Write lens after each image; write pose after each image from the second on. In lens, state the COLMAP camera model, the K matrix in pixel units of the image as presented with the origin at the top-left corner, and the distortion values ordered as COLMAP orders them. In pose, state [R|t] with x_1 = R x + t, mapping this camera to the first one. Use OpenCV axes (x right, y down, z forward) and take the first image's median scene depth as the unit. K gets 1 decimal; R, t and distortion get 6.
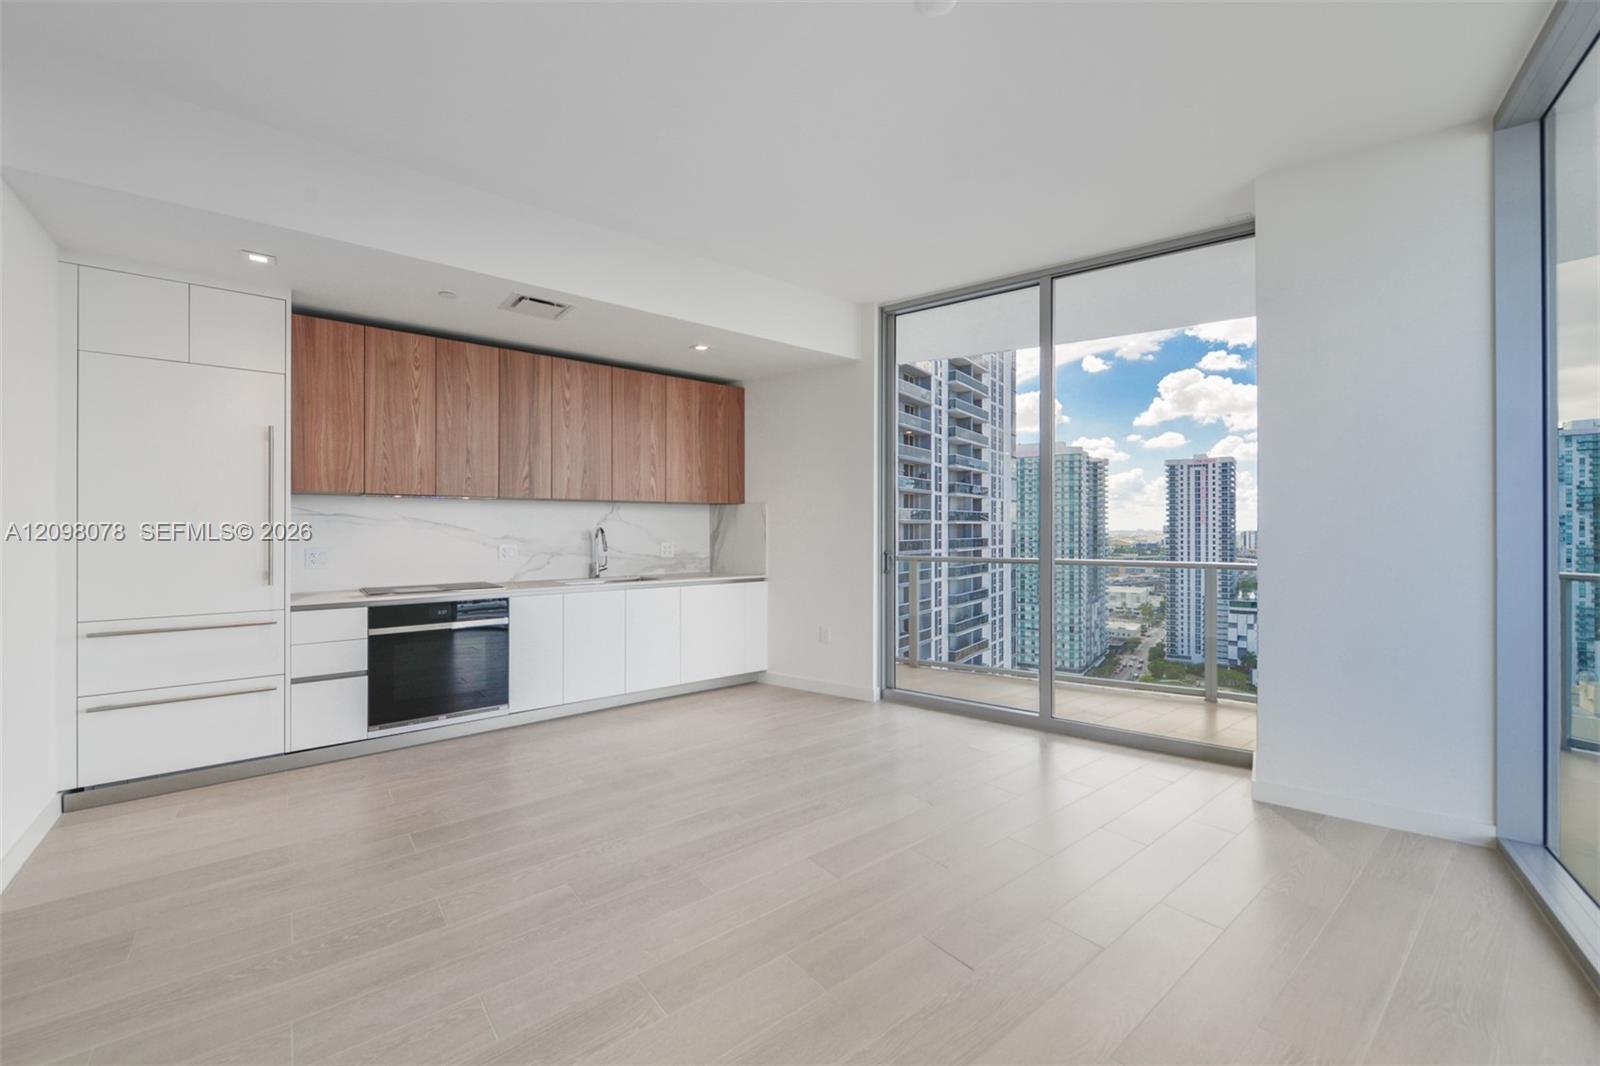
lens RADIAL K [[639.7, 0, 800.6], [0, 639.7, 525.9], [0, 0, 1]] dist [-0.001092, -0.000197]
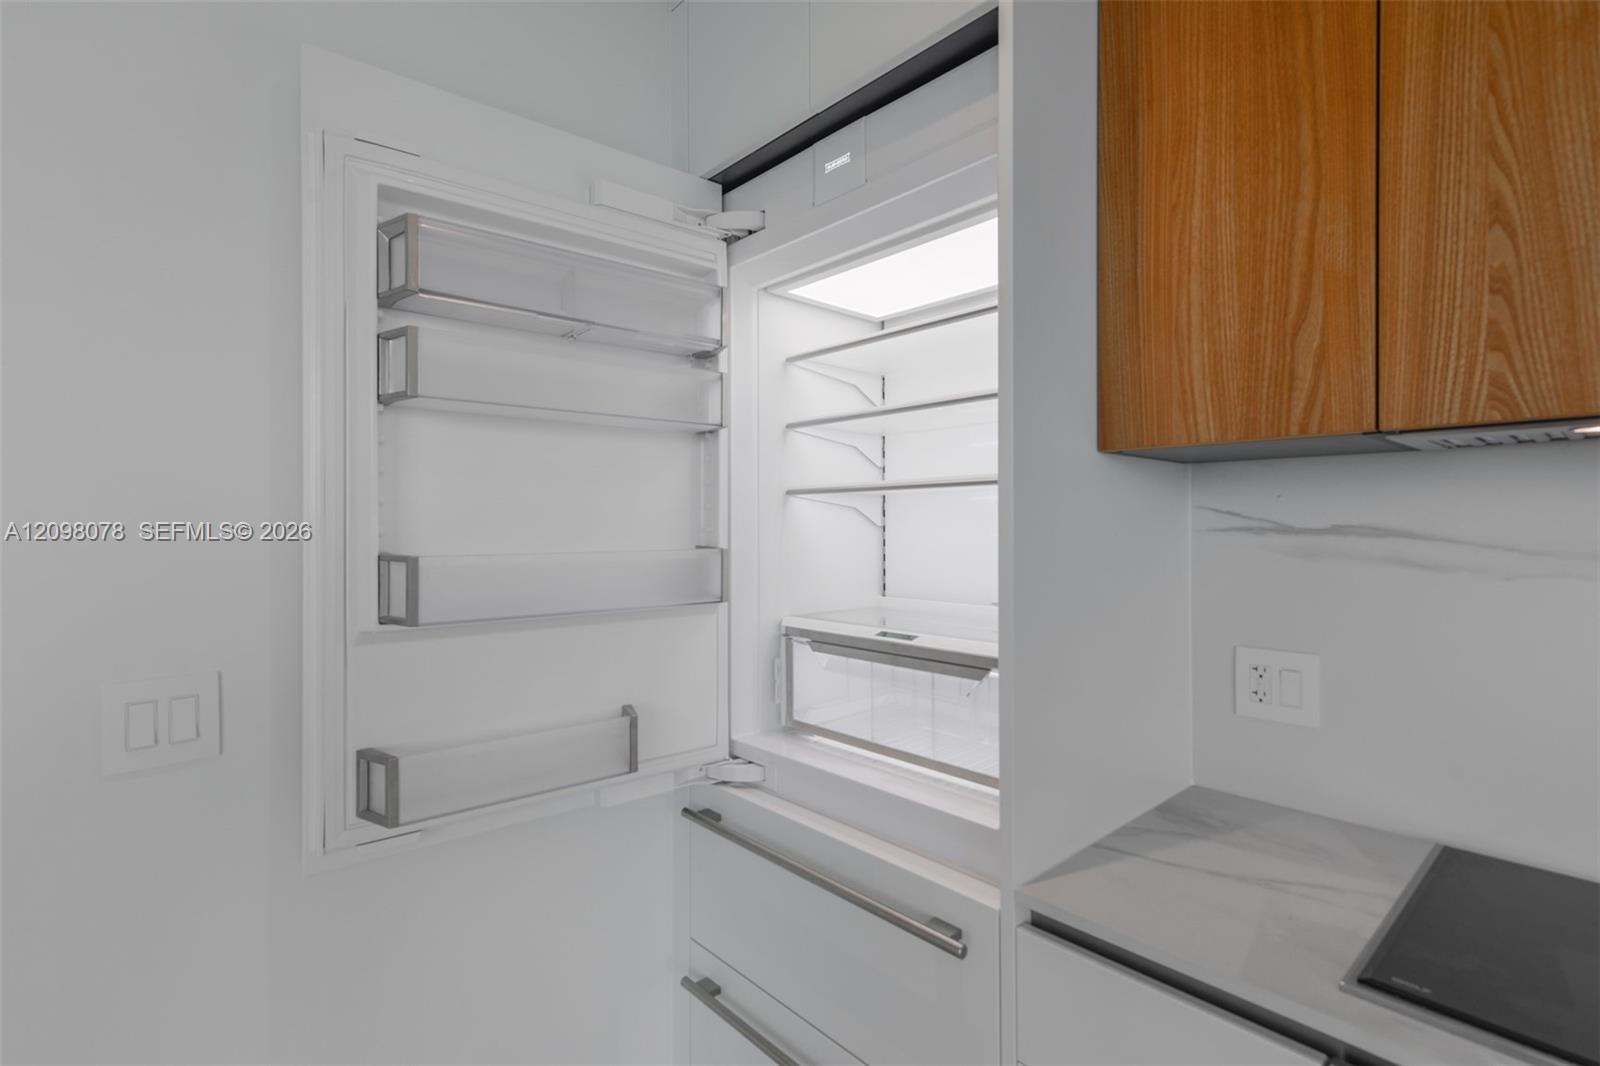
lens RADIAL K [[726.0, 0, 798.2], [0, 726.0, 529.0], [0, 0, 1]] dist [0.001493, 0.000246]
pose [[0.060764, 0.005001, -0.998140, -0.410046], [0.004762, 0.999975, 0.005300, -0.018890], [0.998141, -0.005075, 0.060739, 0.711273]]
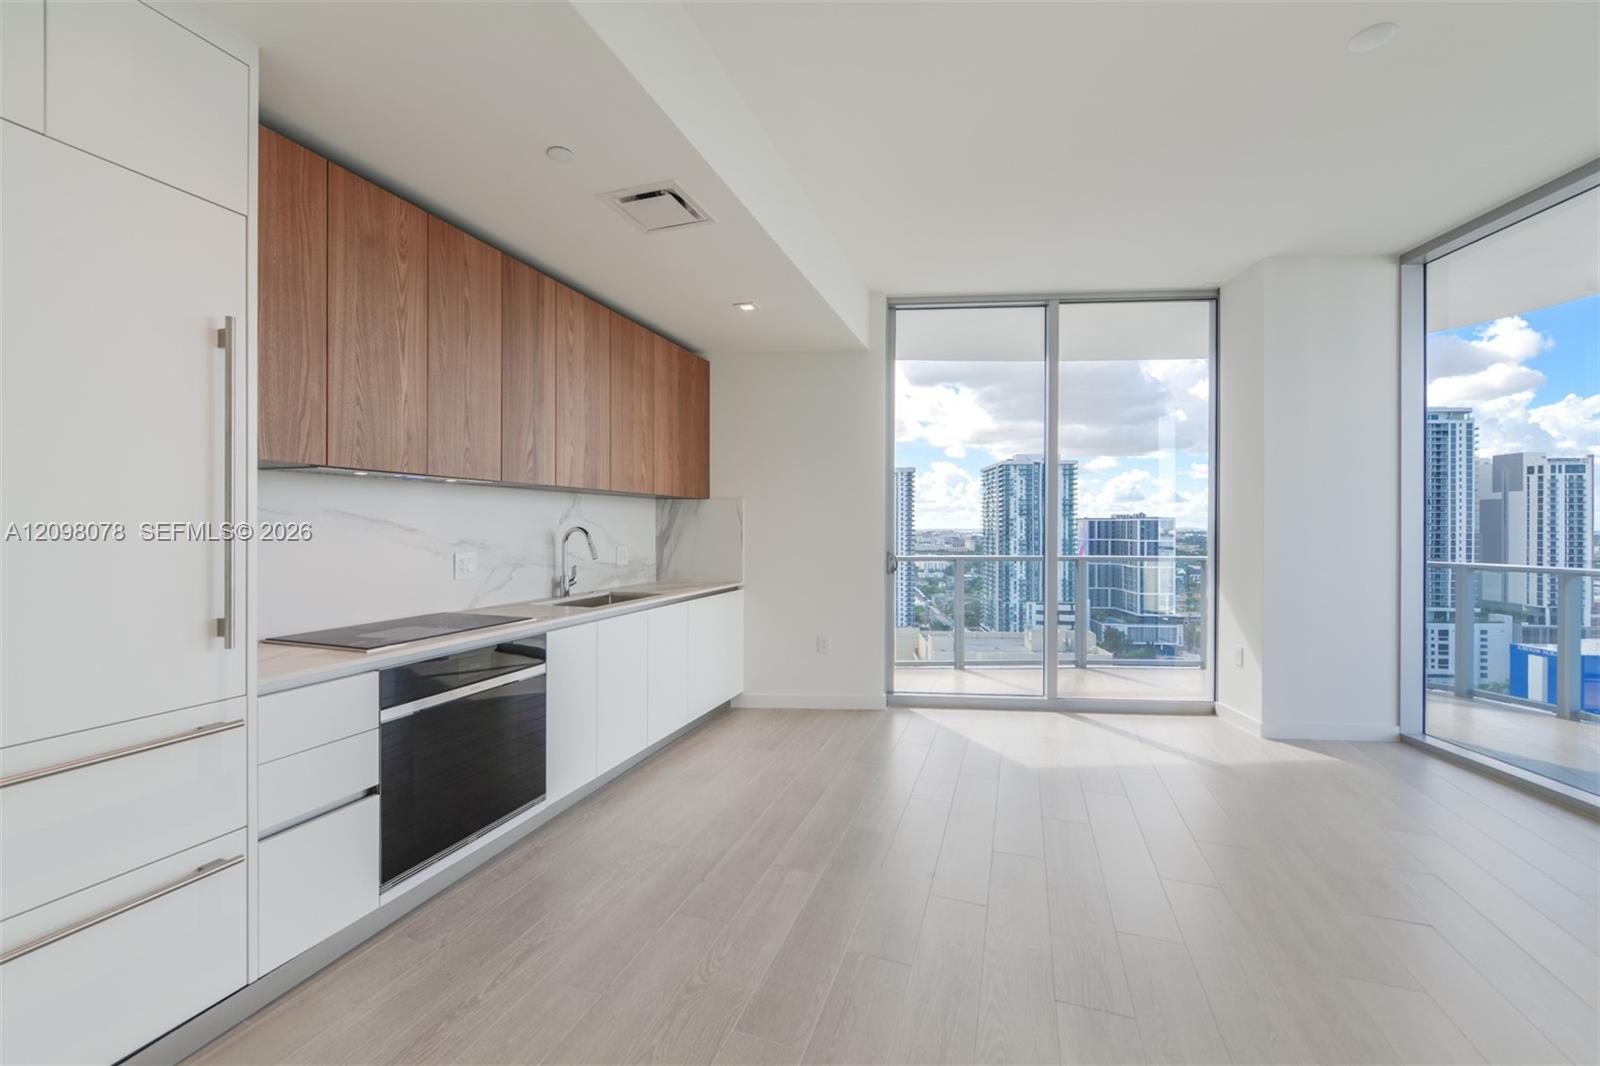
lens RADIAL K [[639.7, 0, 800.6], [0, 639.7, 525.9], [0, 0, 1]] dist [-0.001092, -0.000197]
pose [[0.849897, 0.001784, 0.526947, -0.555133], [-0.003020, 0.999994, 0.001485, -0.001029], [-0.526941, -0.002854, 0.849897, 0.282994]]
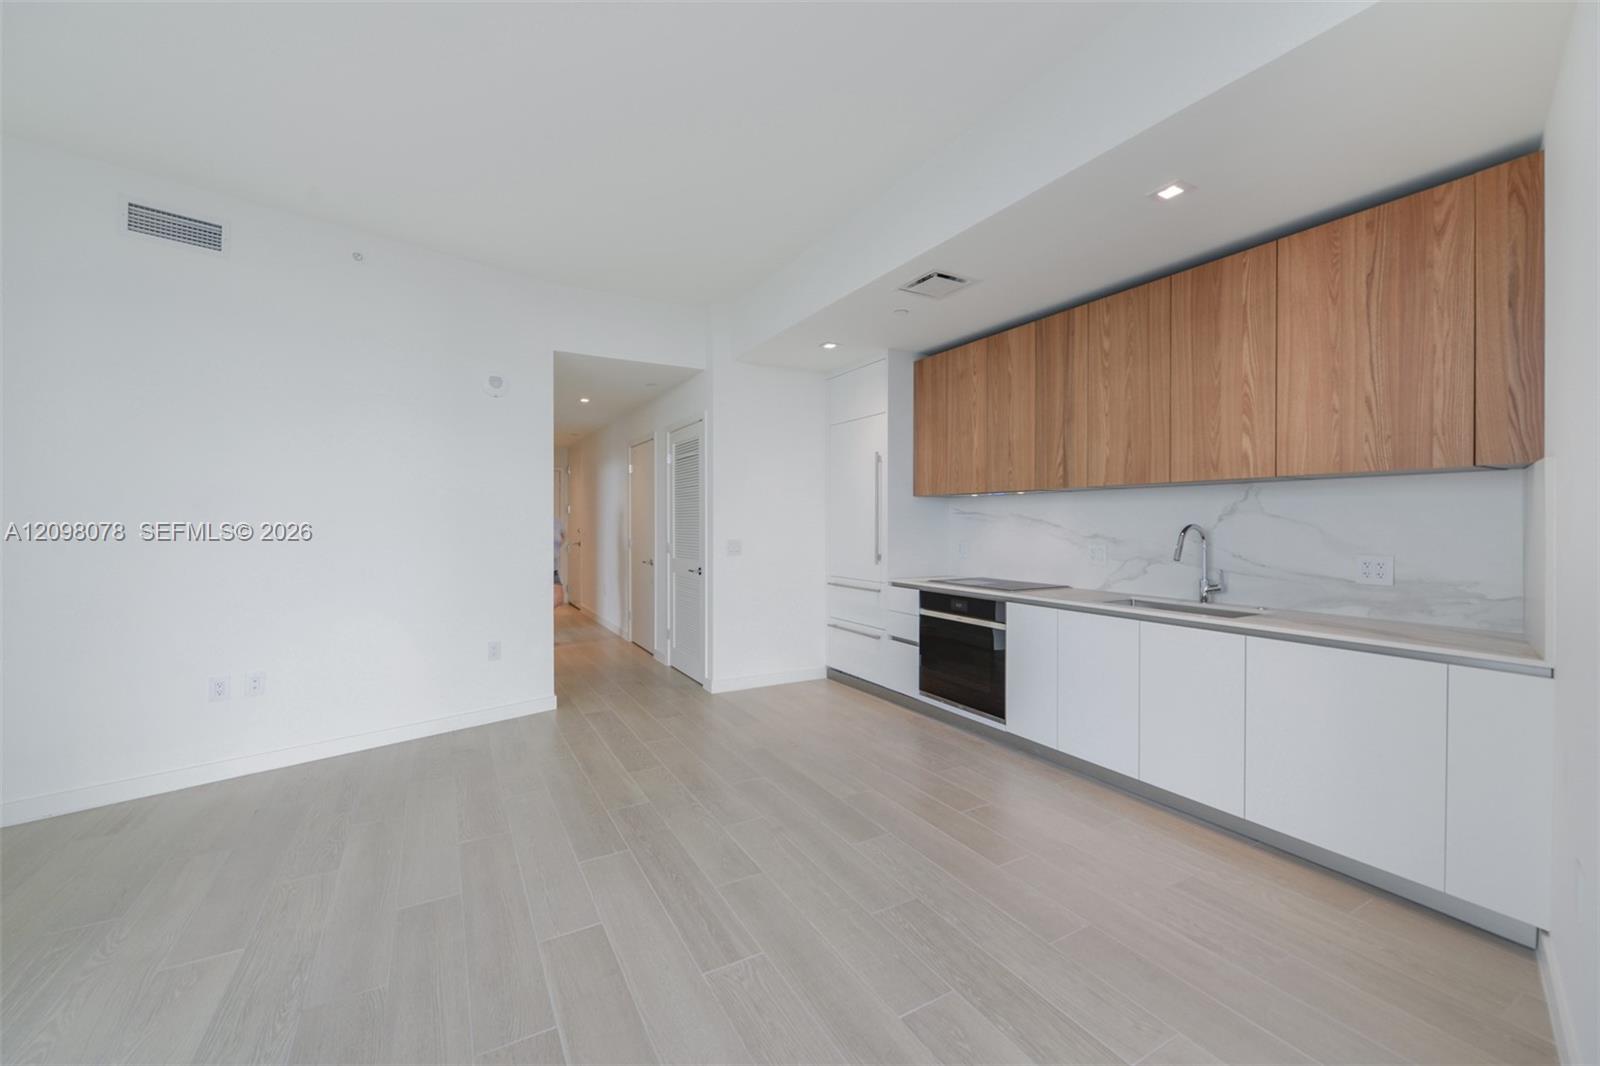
lens RADIAL K [[634.9, 0, 783.9], [0, 634.9, 525.9], [0, 0, 1]] dist [-0.000554, -0.002757]
pose [[-0.185123, 0.005983, -0.982697, 0.455486], [0.002034, 0.999982, 0.005705, -0.000588], [0.982713, -0.000943, -0.185132, 0.819328]]
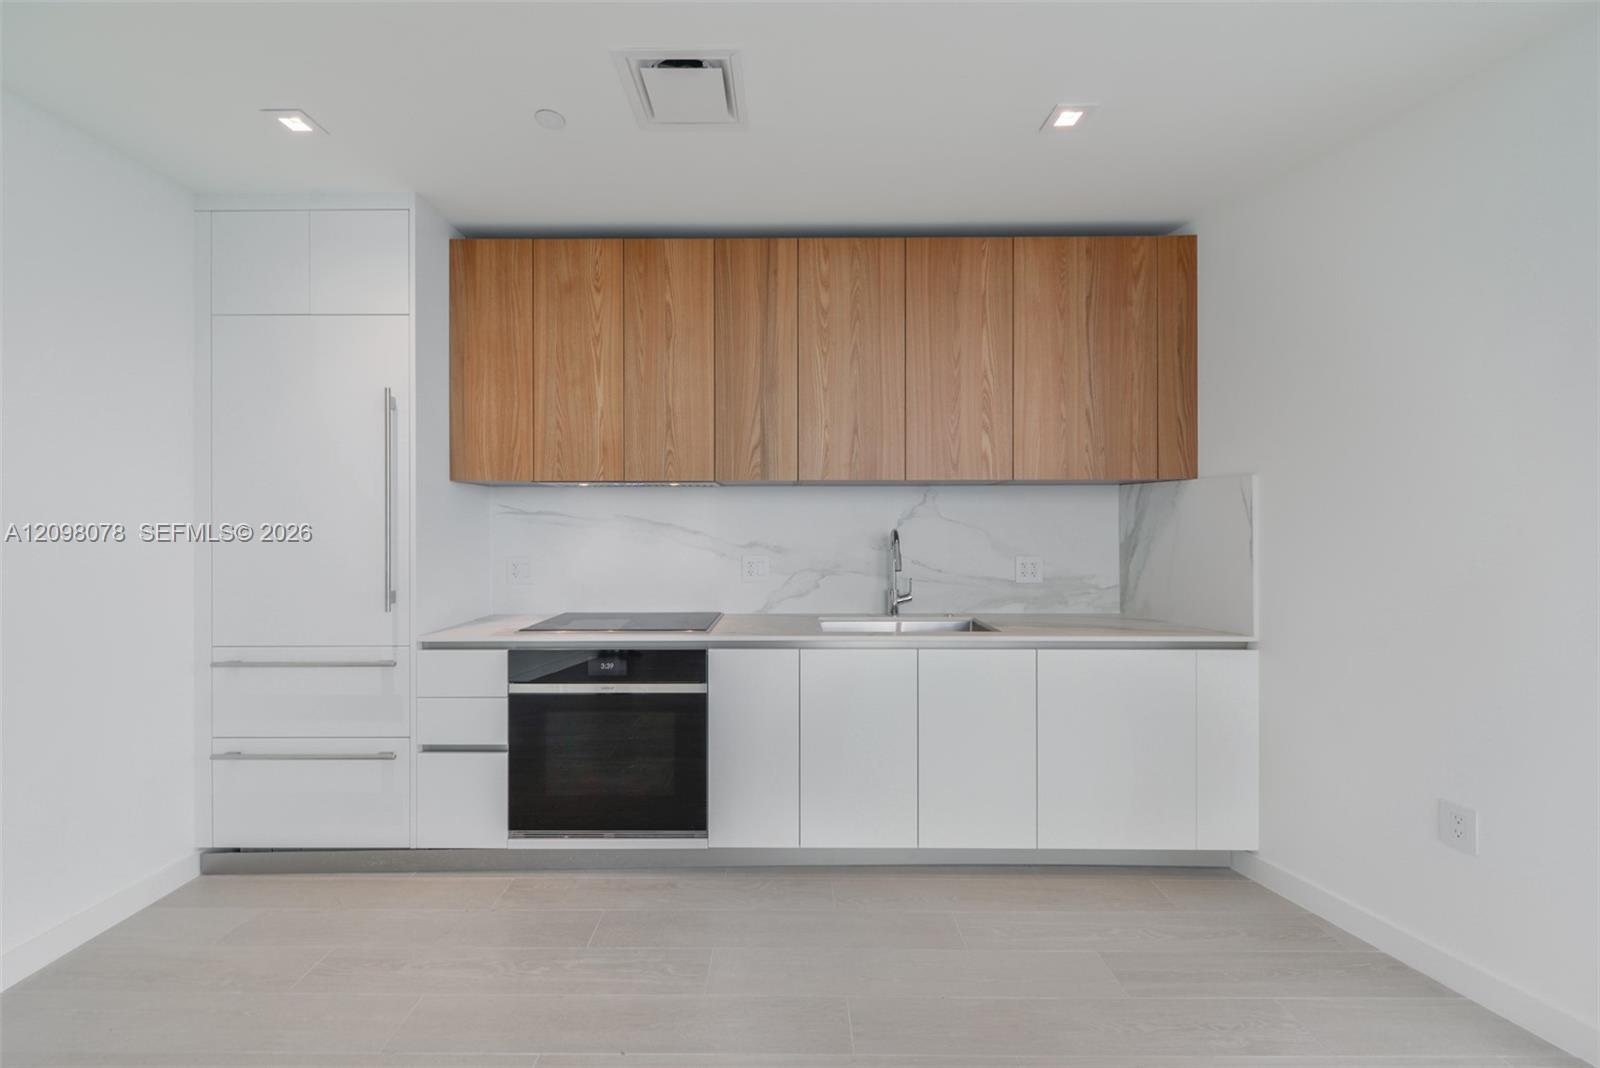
lens RADIAL K [[630.9, 0, 784.4], [0, 630.9, 529.0], [0, 0, 1]] dist [0.001197, -0.000142]
pose [[0.769987, -0.000478, -0.638059, -0.031444], [0.003384, 0.999989, 0.003335, -0.000098], [0.638050, -0.004727, 0.769980, 0.573190]]
